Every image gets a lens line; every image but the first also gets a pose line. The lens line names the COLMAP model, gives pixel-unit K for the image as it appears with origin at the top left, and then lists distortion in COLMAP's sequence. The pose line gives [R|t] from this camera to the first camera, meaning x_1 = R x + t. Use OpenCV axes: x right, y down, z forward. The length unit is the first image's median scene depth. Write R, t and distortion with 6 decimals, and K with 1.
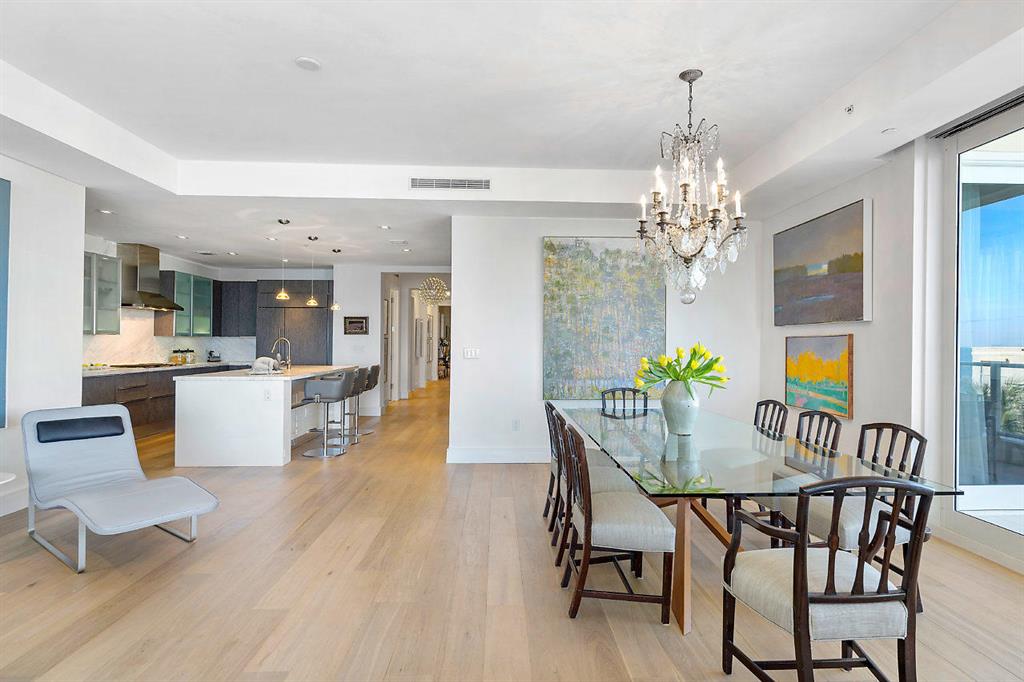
lens RADIAL K [[538.0, 0, 530.0], [0, 538.0, 335.3], [0, 0, 1]] dist [0.002948, 0.001983]
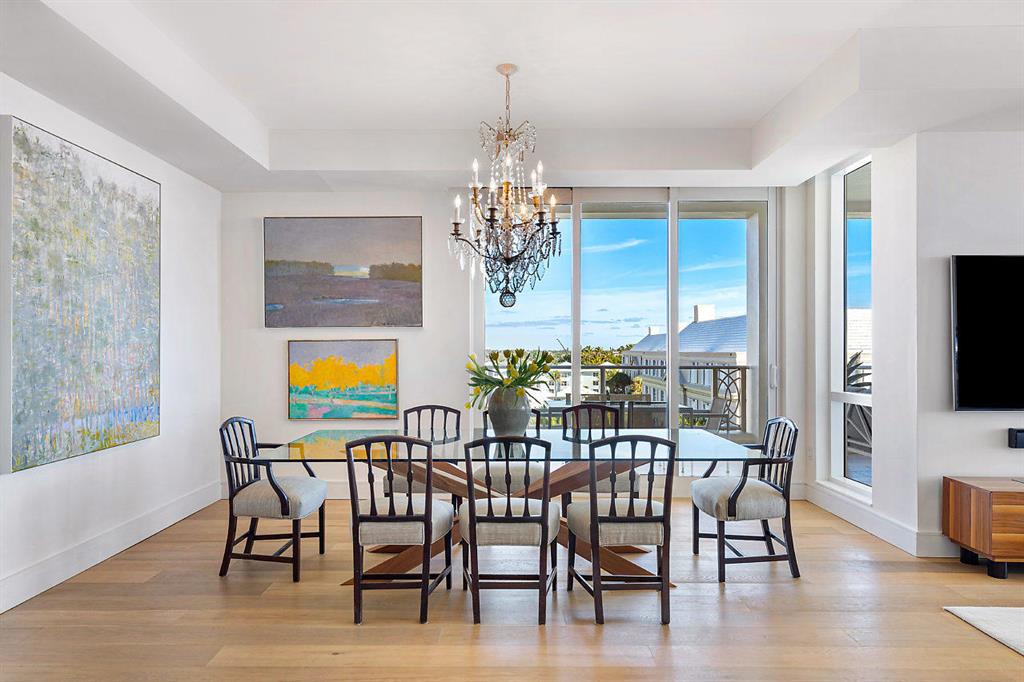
lens RADIAL K [[653.5, 0, 490.4], [0, 653.5, 348.3], [0, 0, 1]] dist [-0.002418, 0.006124]
pose [[0.066088, -0.002275, 0.997811, -0.502536], [-0.013900, 0.999898, 0.003200, 0.006780], [-0.997717, -0.014081, 0.066049, 0.555534]]
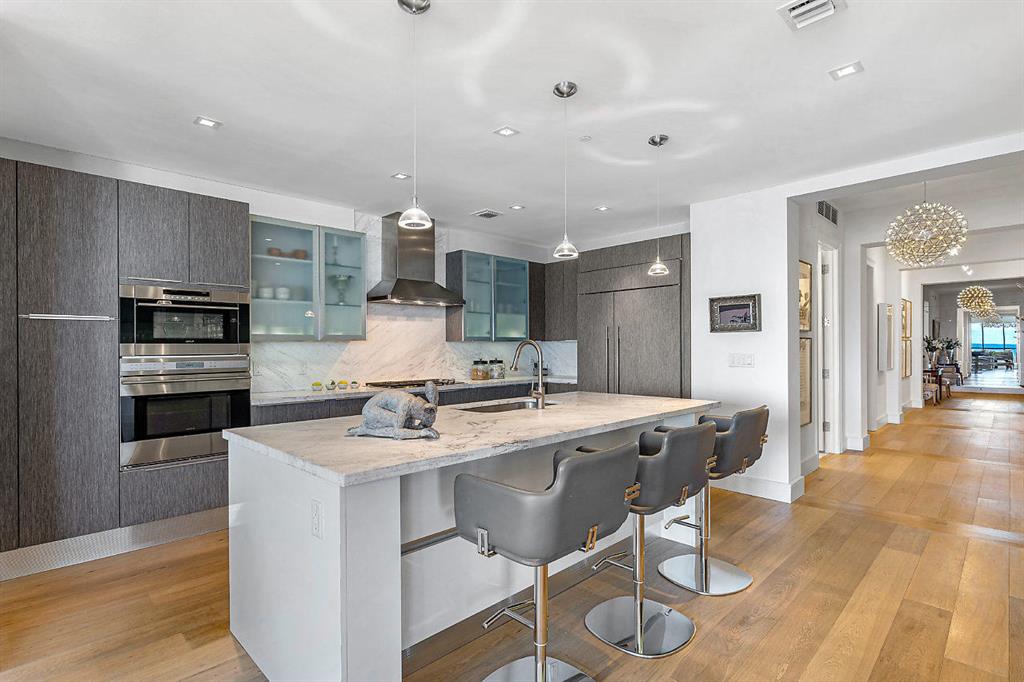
lens RADIAL K [[501.2, 0, 492.4], [0, 501.2, 347.2], [0, 0, 1]] dist [-0.004329, 0.000410]
pose [[0.650600, -0.010073, -0.759354, -0.190194], [0.021039, 0.999767, 0.004764, 0.010120], [0.759129, -0.019075, 0.650661, 0.865511]]
